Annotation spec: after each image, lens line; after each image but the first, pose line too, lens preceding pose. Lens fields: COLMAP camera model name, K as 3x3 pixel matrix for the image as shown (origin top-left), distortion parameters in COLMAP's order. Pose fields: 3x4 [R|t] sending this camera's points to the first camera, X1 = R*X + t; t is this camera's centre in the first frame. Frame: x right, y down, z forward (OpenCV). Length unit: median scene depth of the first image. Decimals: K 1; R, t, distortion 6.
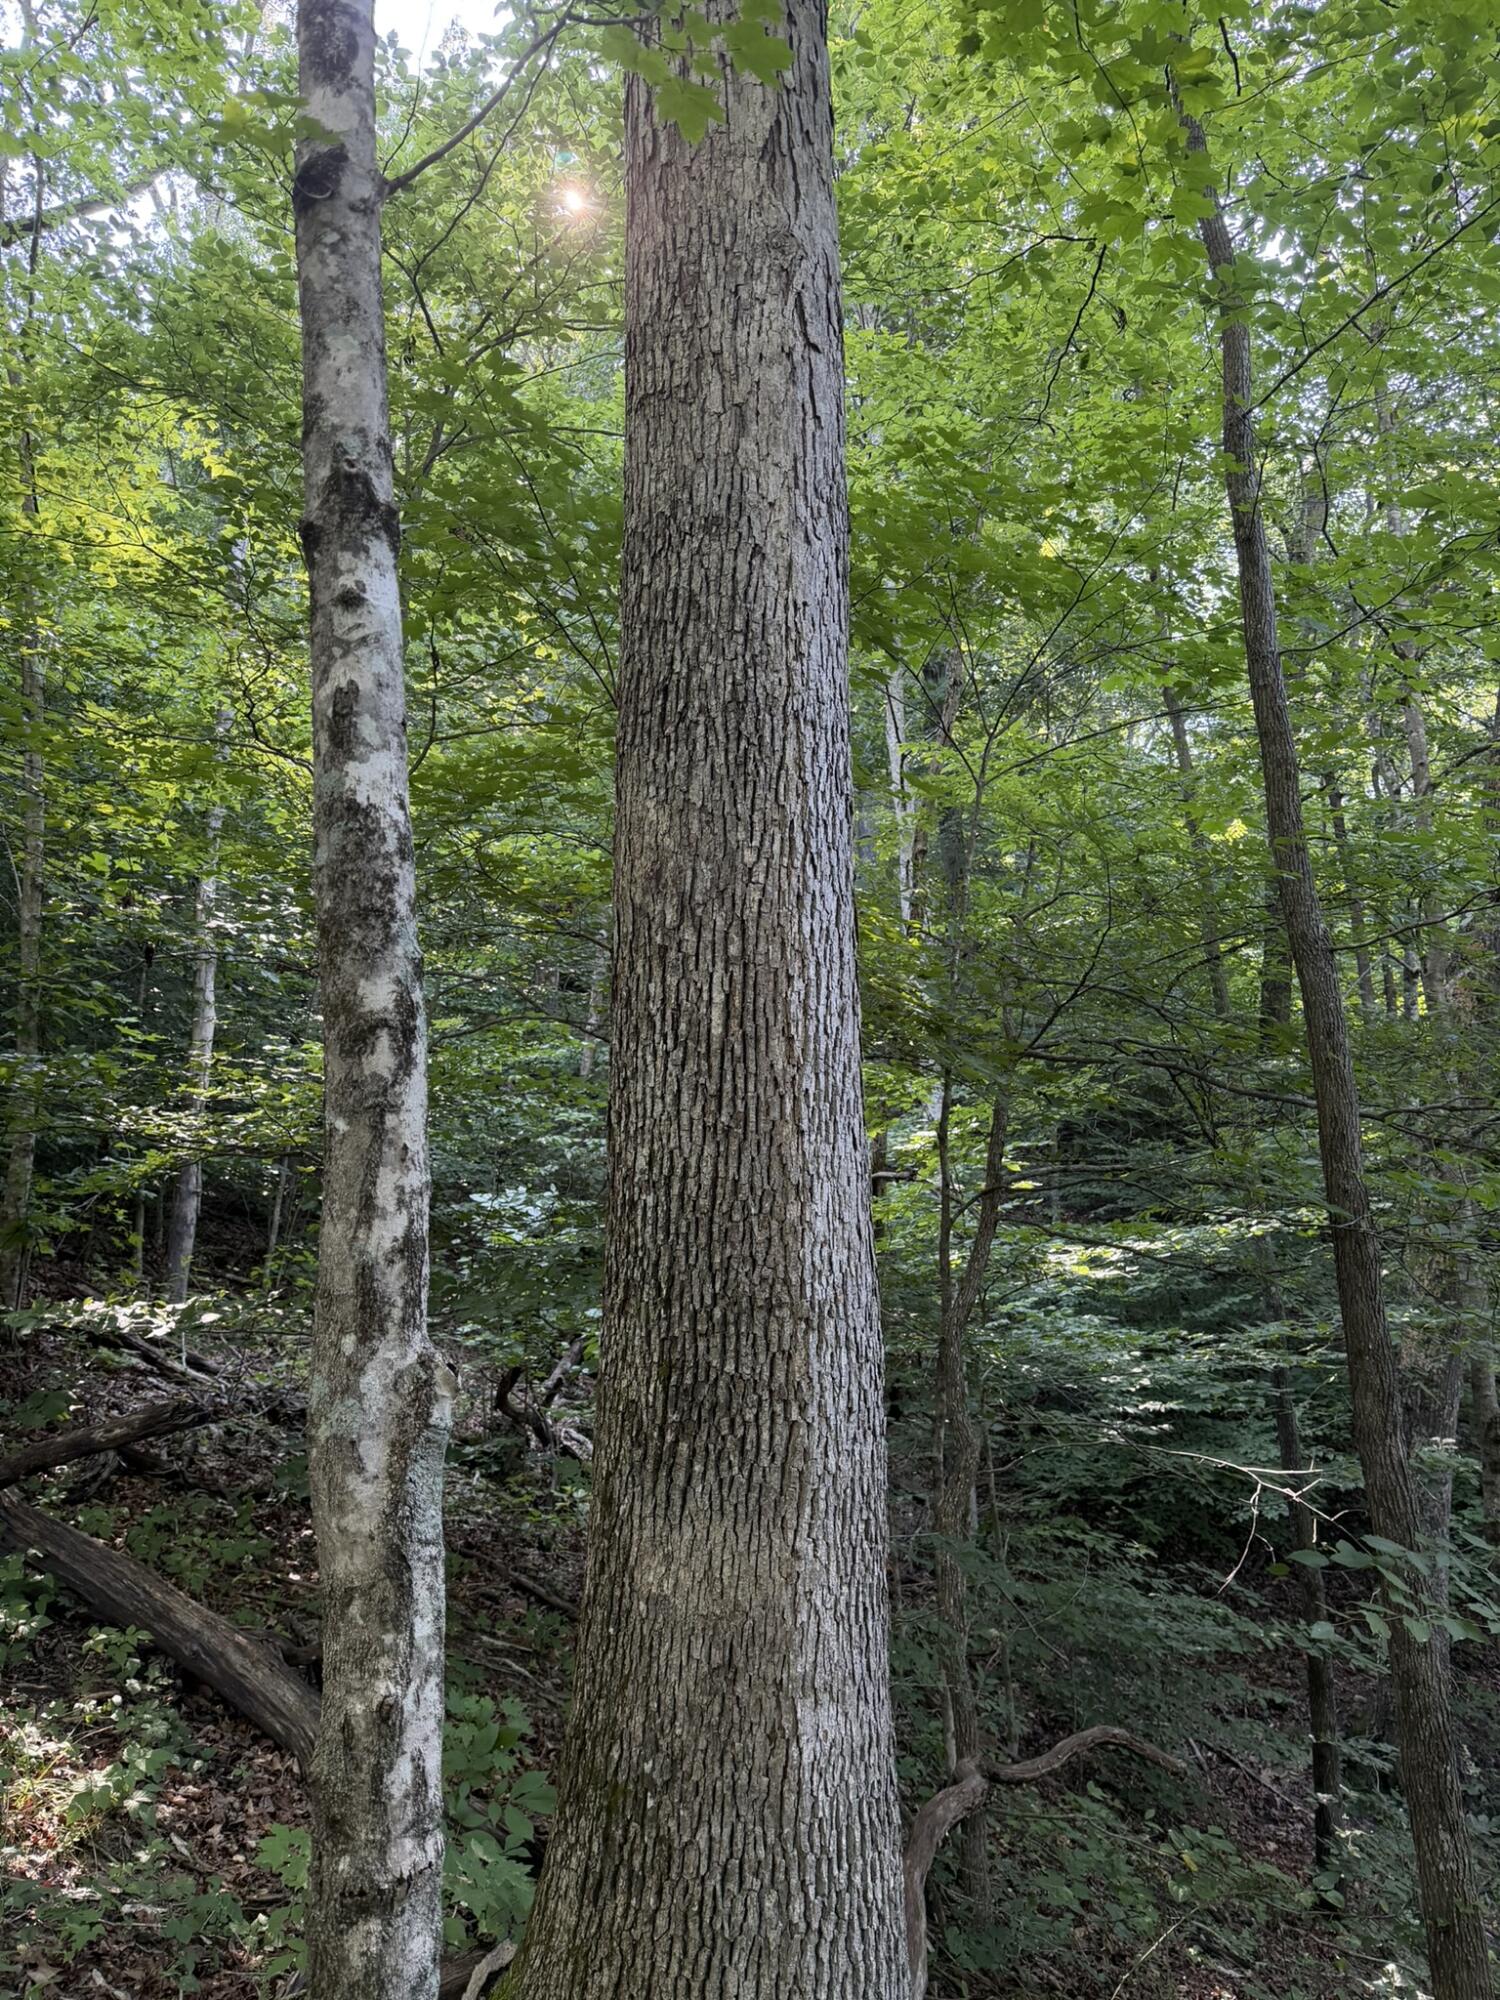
lens RADIAL K [[1427.7, 0, 734.4], [0, 1427.7, 992.2], [0, 0, 1]] dist [0.061483, -0.079003]
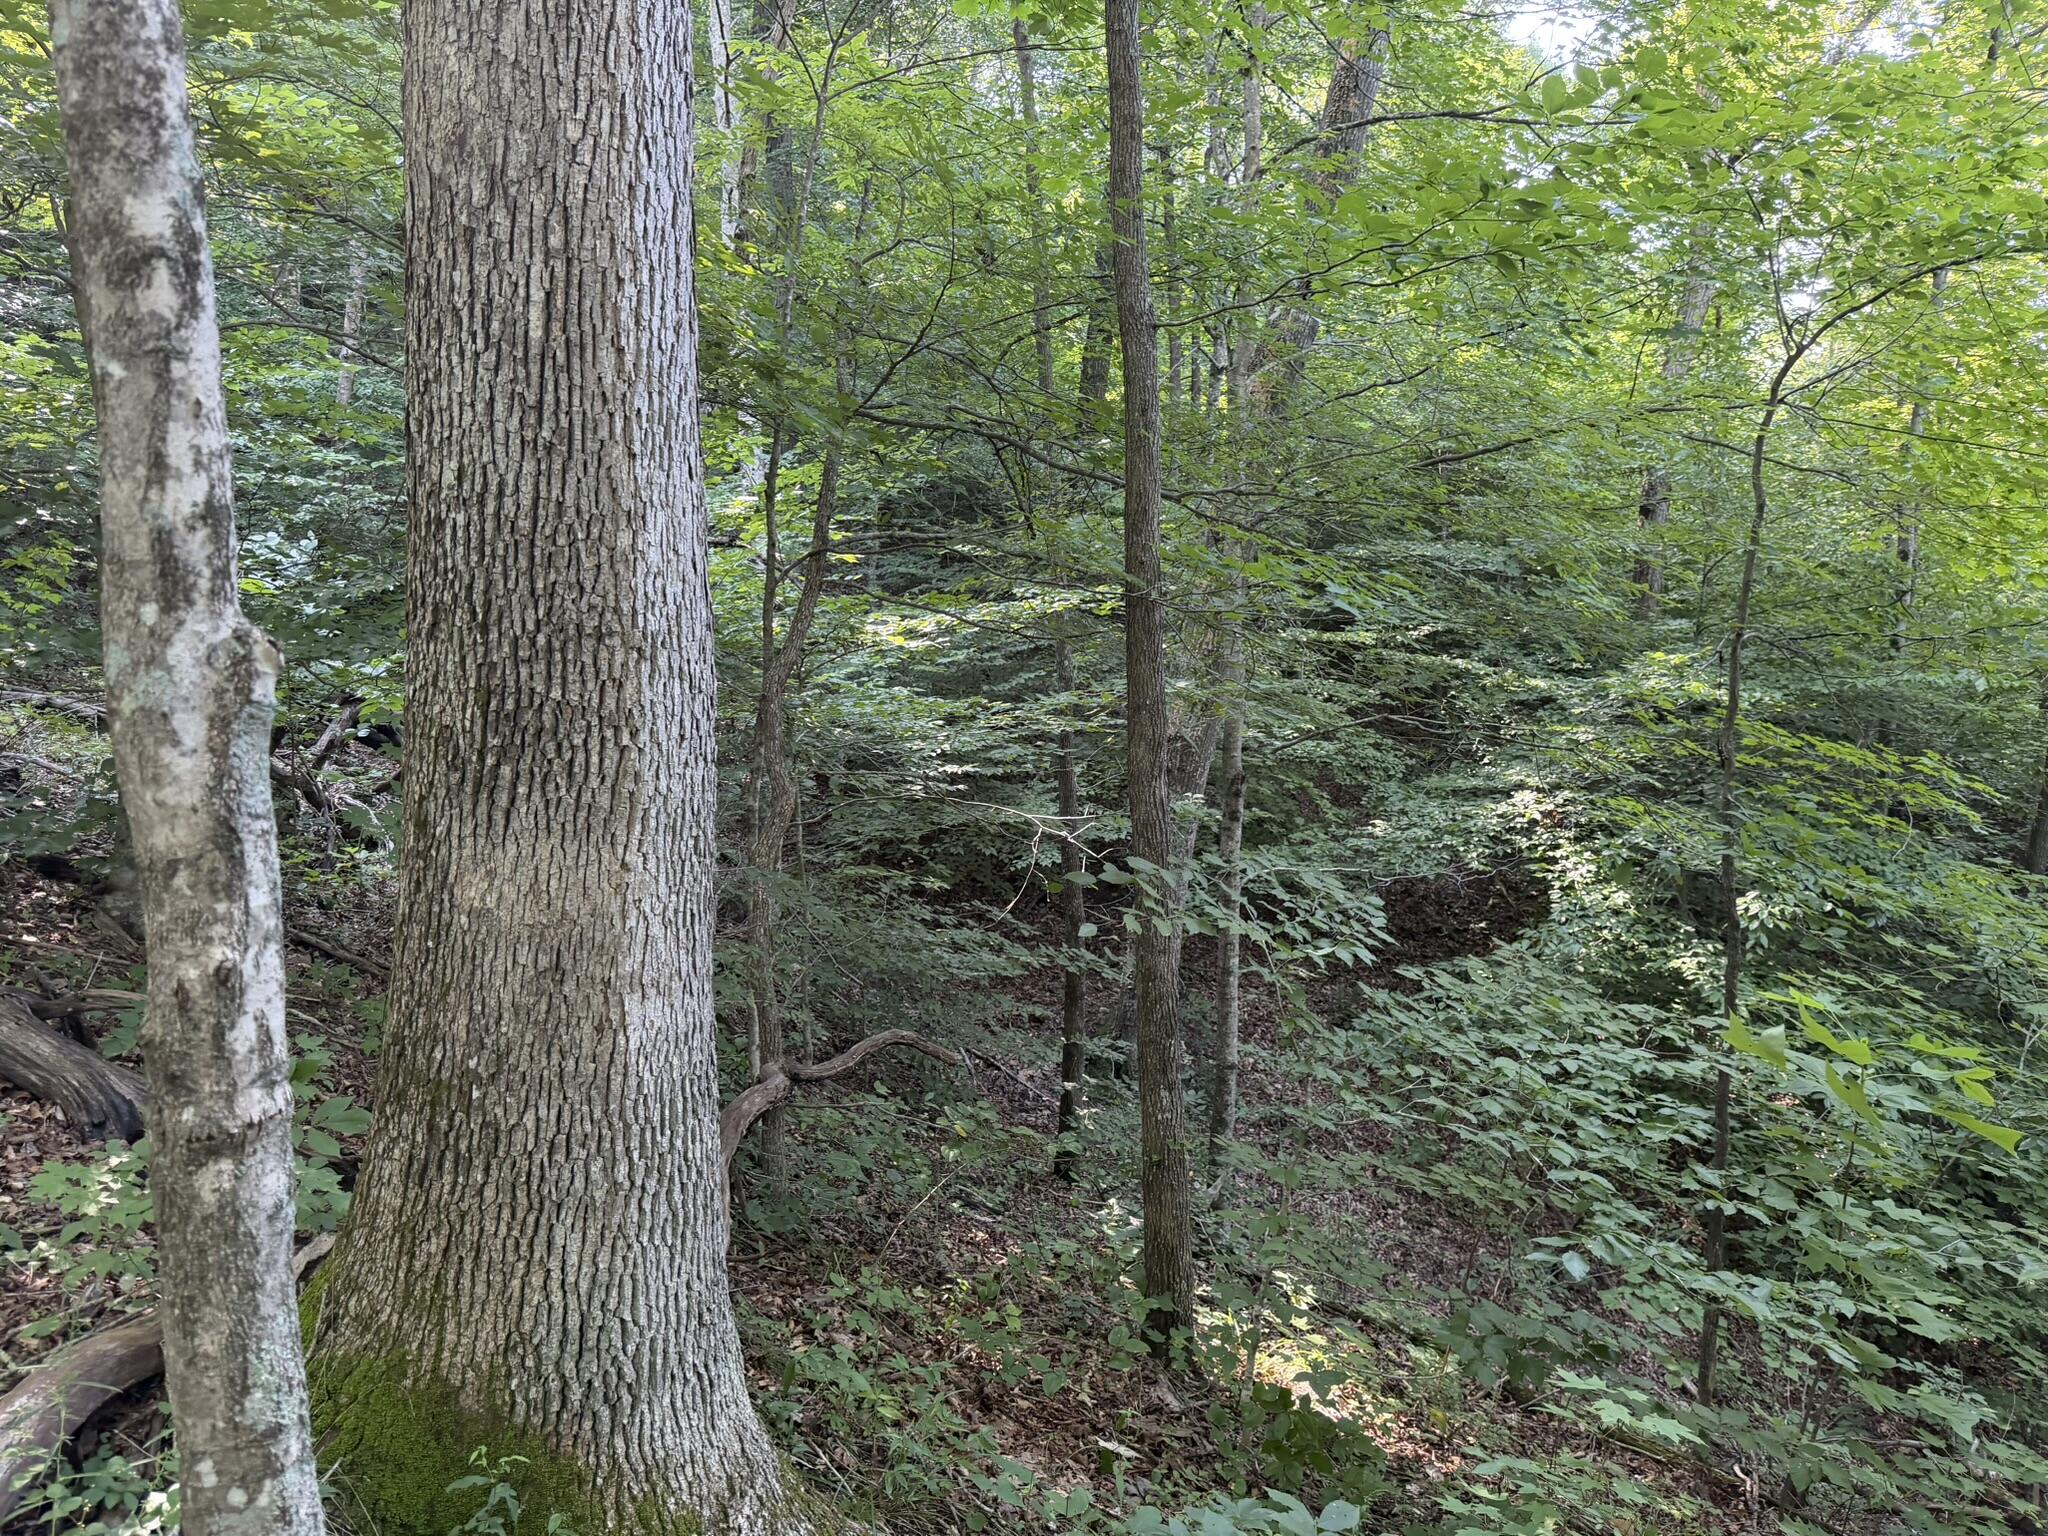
lens RADIAL K [[1461.9, 0, 1038.9], [0, 1461.9, 773.7], [0, 0, 1]] dist [0.061483, -0.079003]
pose [[0.945136, -0.007011, 0.326602, -0.018858], [-0.084041, 0.960901, 0.263830, 0.021536], [-0.315682, -0.276803, 0.907593, -0.028816]]
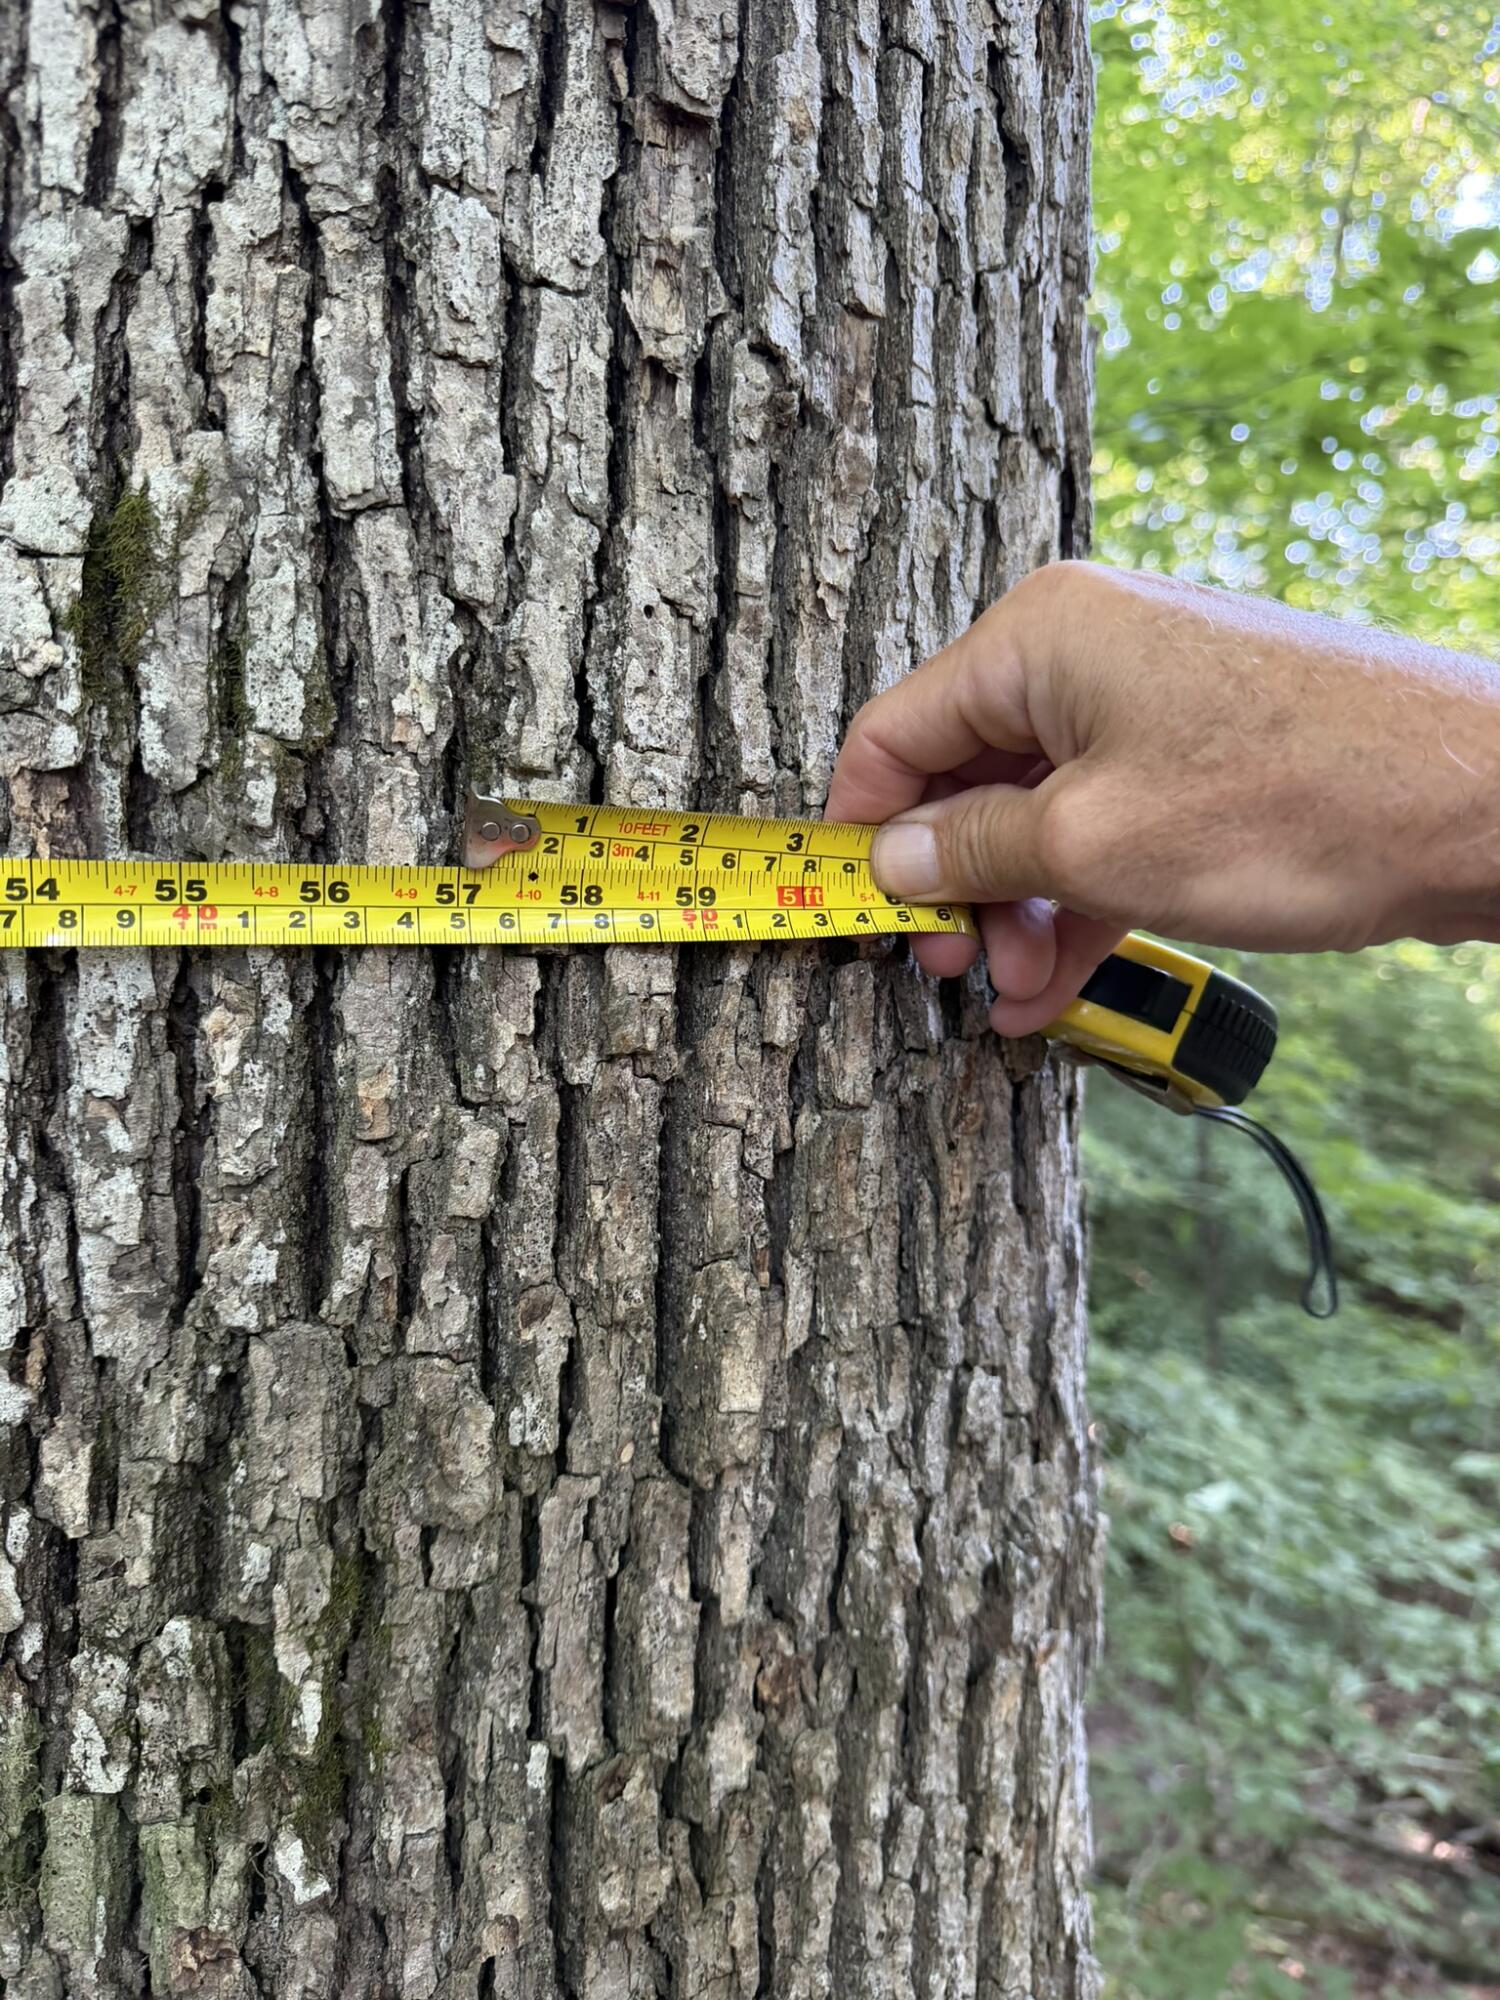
lens RADIAL K [[1427.7, 0, 754.2], [0, 1427.7, 1000.6], [0, 0, 1]] dist [0.061483, -0.079003]
pose [[0.756039, -0.039508, 0.653333, -0.097943], [-0.117929, 0.973619, 0.195344, 0.124281], [-0.643815, -0.224735, 0.731435, 0.906097]]
